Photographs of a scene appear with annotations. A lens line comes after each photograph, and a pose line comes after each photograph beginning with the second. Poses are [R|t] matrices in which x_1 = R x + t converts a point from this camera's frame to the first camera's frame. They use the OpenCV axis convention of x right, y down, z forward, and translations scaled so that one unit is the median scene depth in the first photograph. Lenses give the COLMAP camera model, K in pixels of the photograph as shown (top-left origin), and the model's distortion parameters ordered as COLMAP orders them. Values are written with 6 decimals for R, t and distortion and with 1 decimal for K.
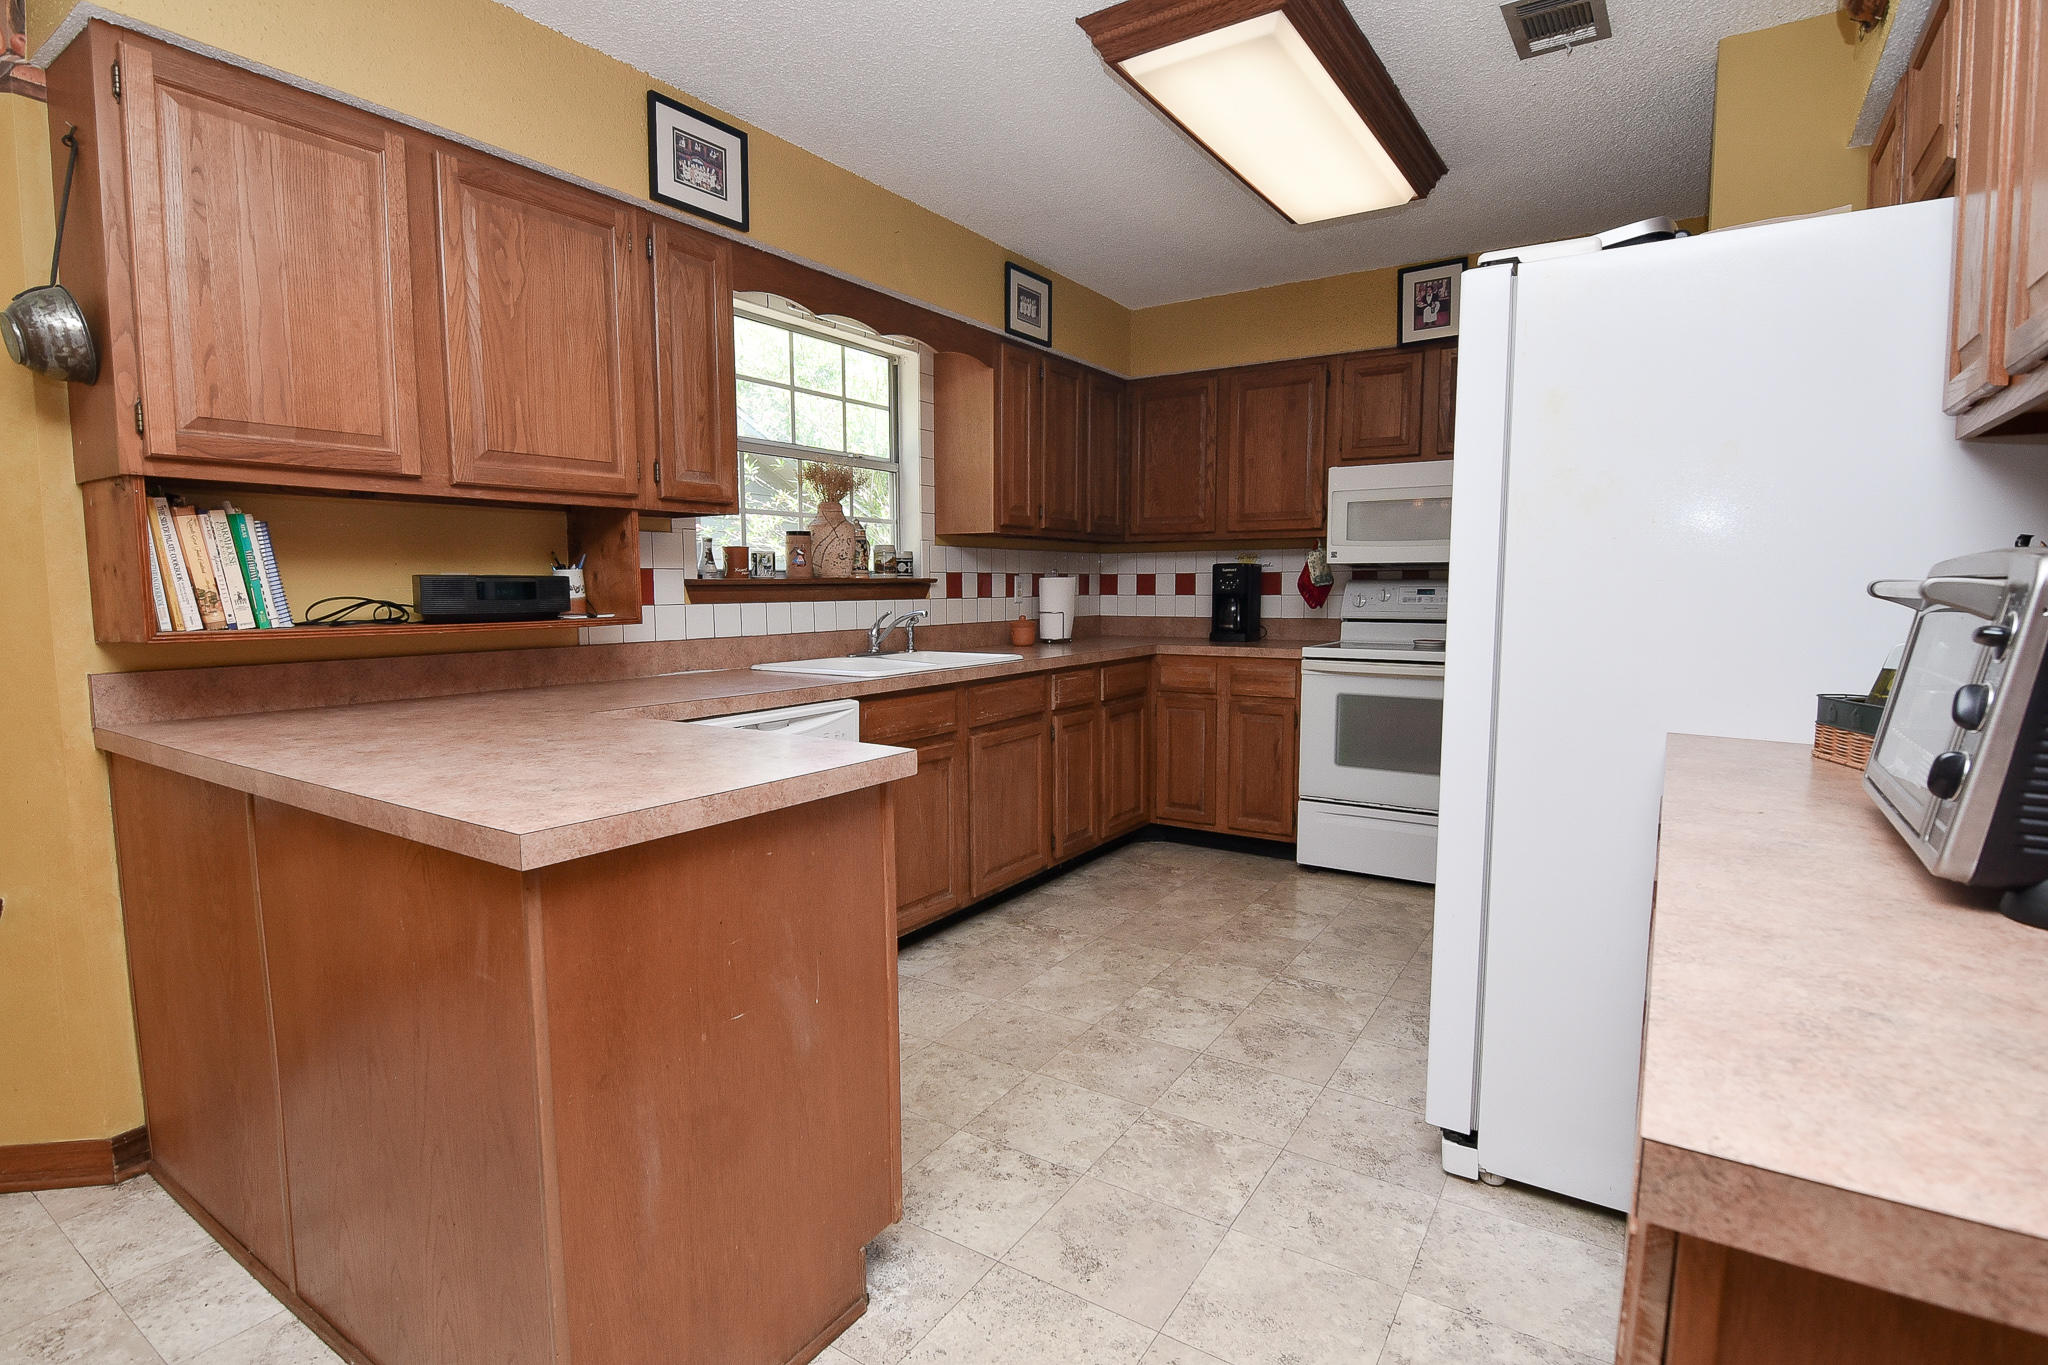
lens RADIAL K [[993.4, 0, 1011.2], [0, 993.4, 688.0], [0, 0, 1]] dist [-0.014825, -0.005995]
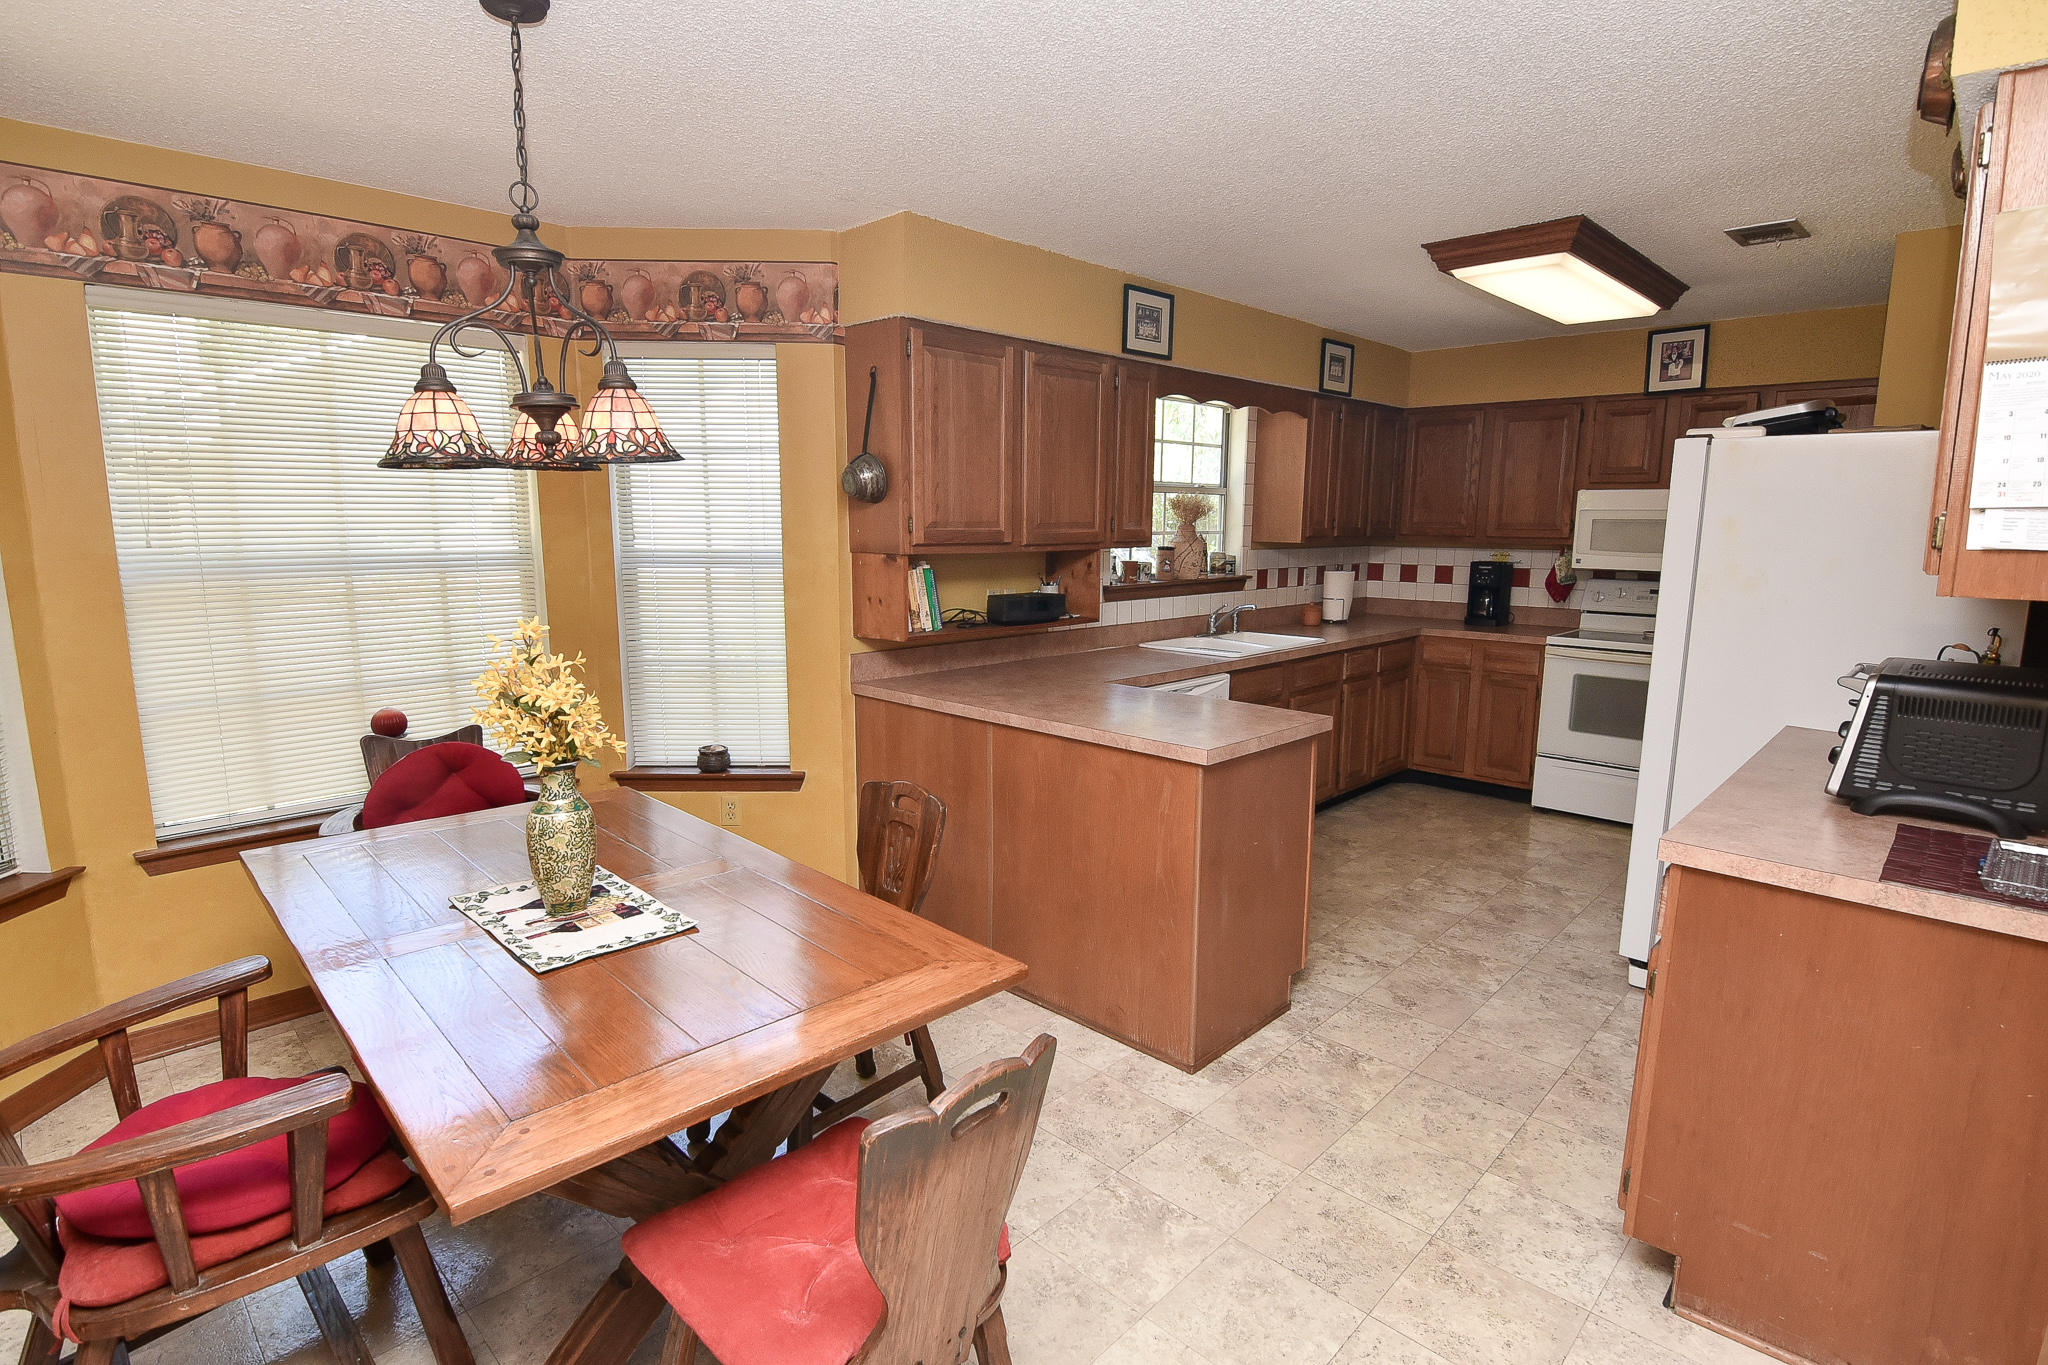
lens RADIAL K [[1026.2, 0, 996.6], [0, 1026.2, 690.0], [0, 0, 1]] dist [-0.018919, -0.002960]
pose [[0.981021, 0.038650, -0.190012, -0.151346], [-0.026535, 0.997474, 0.065893, -0.041423], [0.192079, -0.059601, 0.979568, -0.431598]]
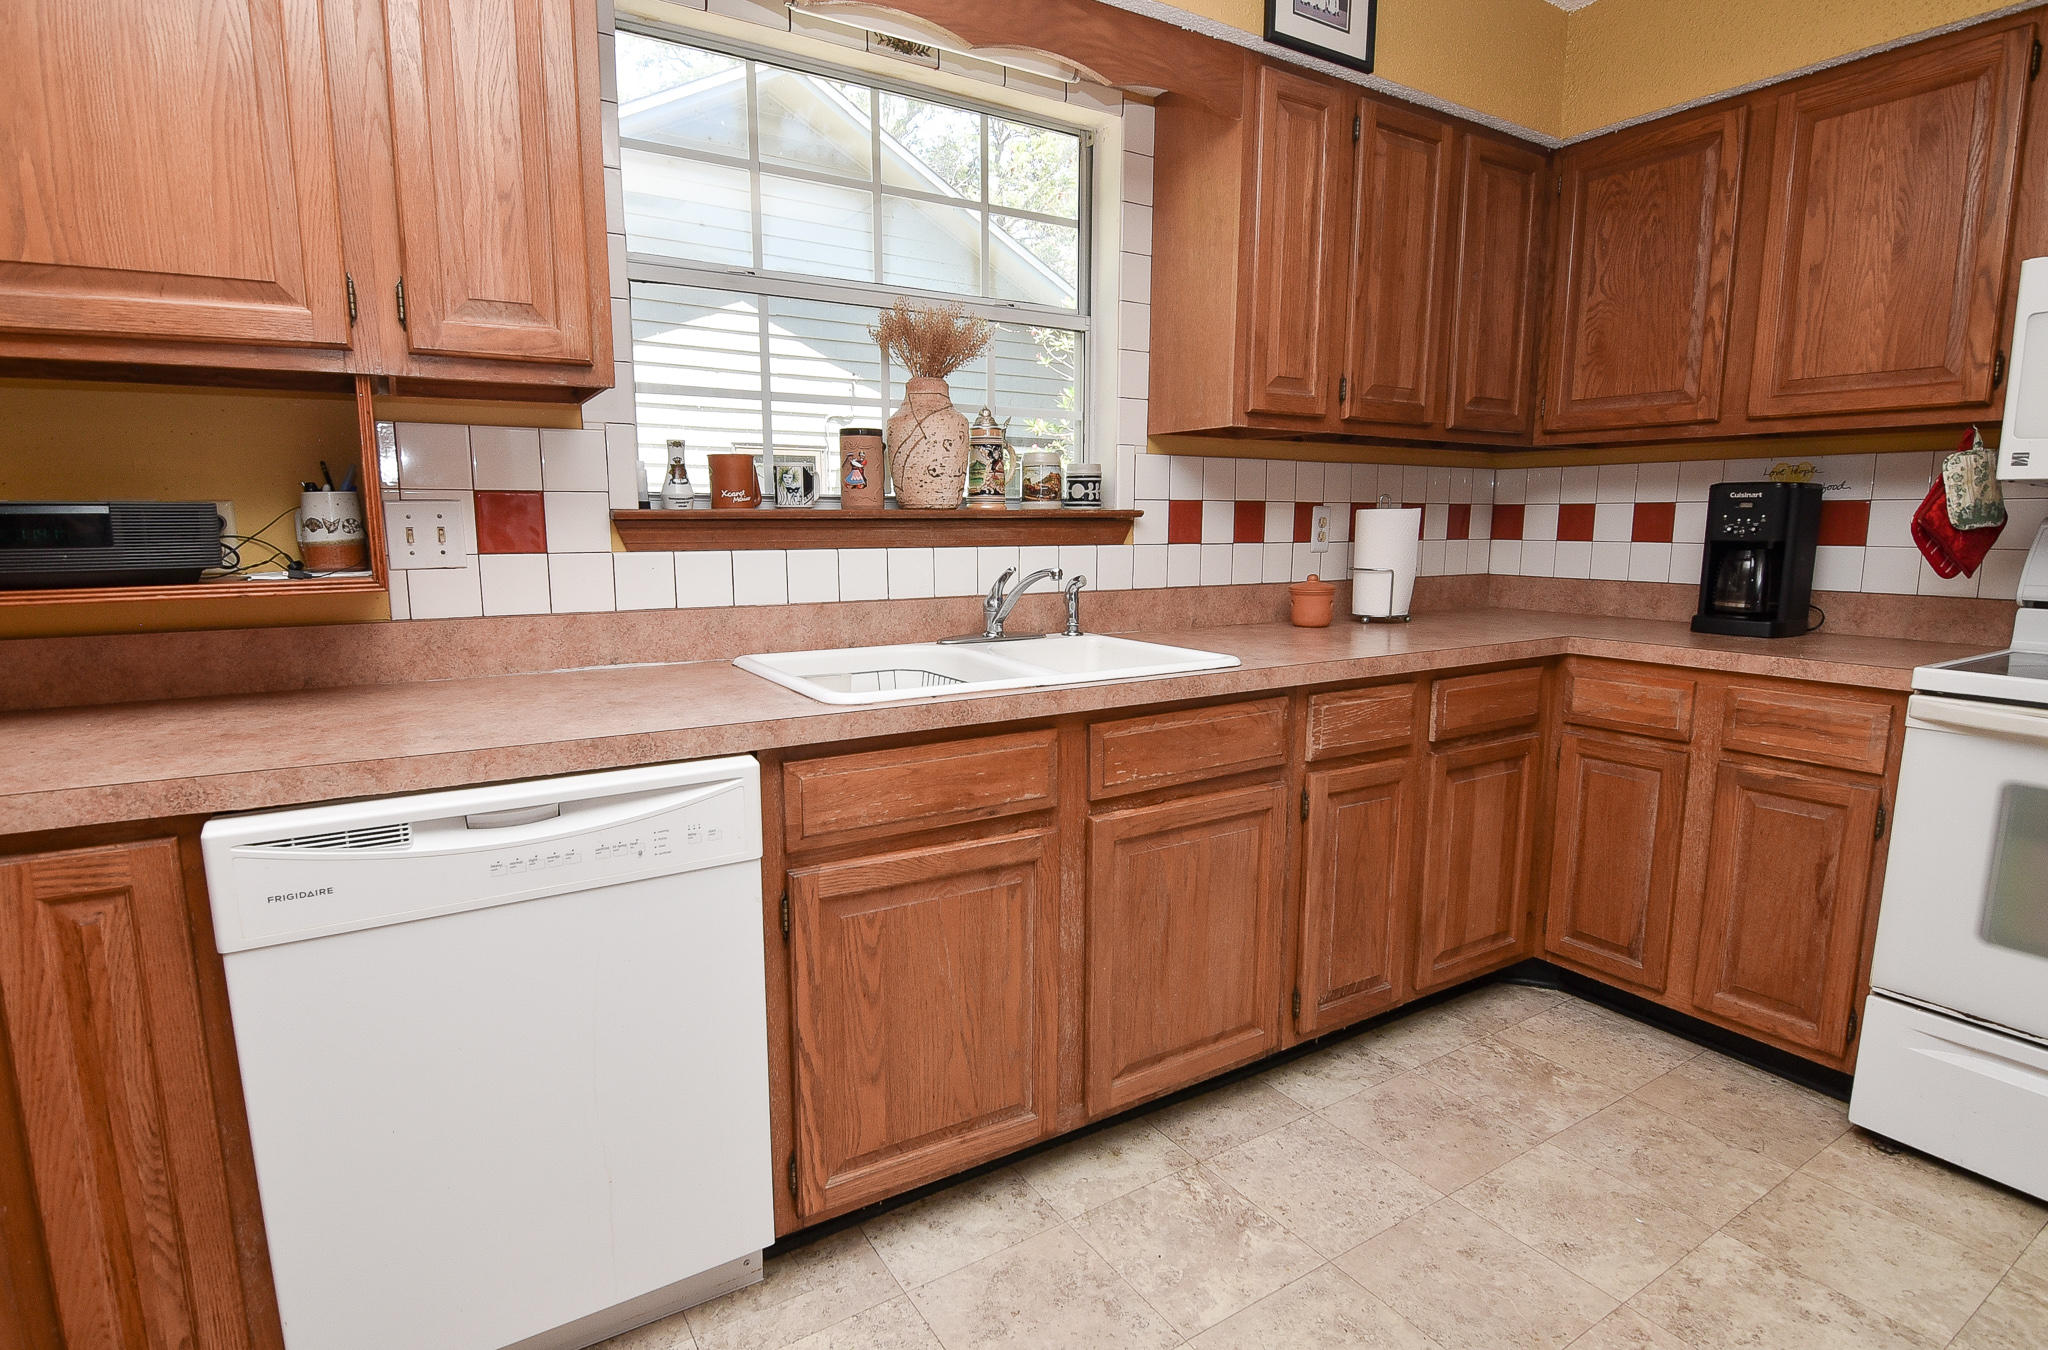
lens RADIAL K [[993.4, 0, 1026.6], [0, 993.4, 676.9], [0, 0, 1]] dist [-0.014825, -0.005995]
pose [[0.907180, 0.069310, -0.414994, 0.119574], [-0.047279, 0.996884, 0.063140, -0.047865], [0.418077, -0.037658, 0.907631, 0.455651]]
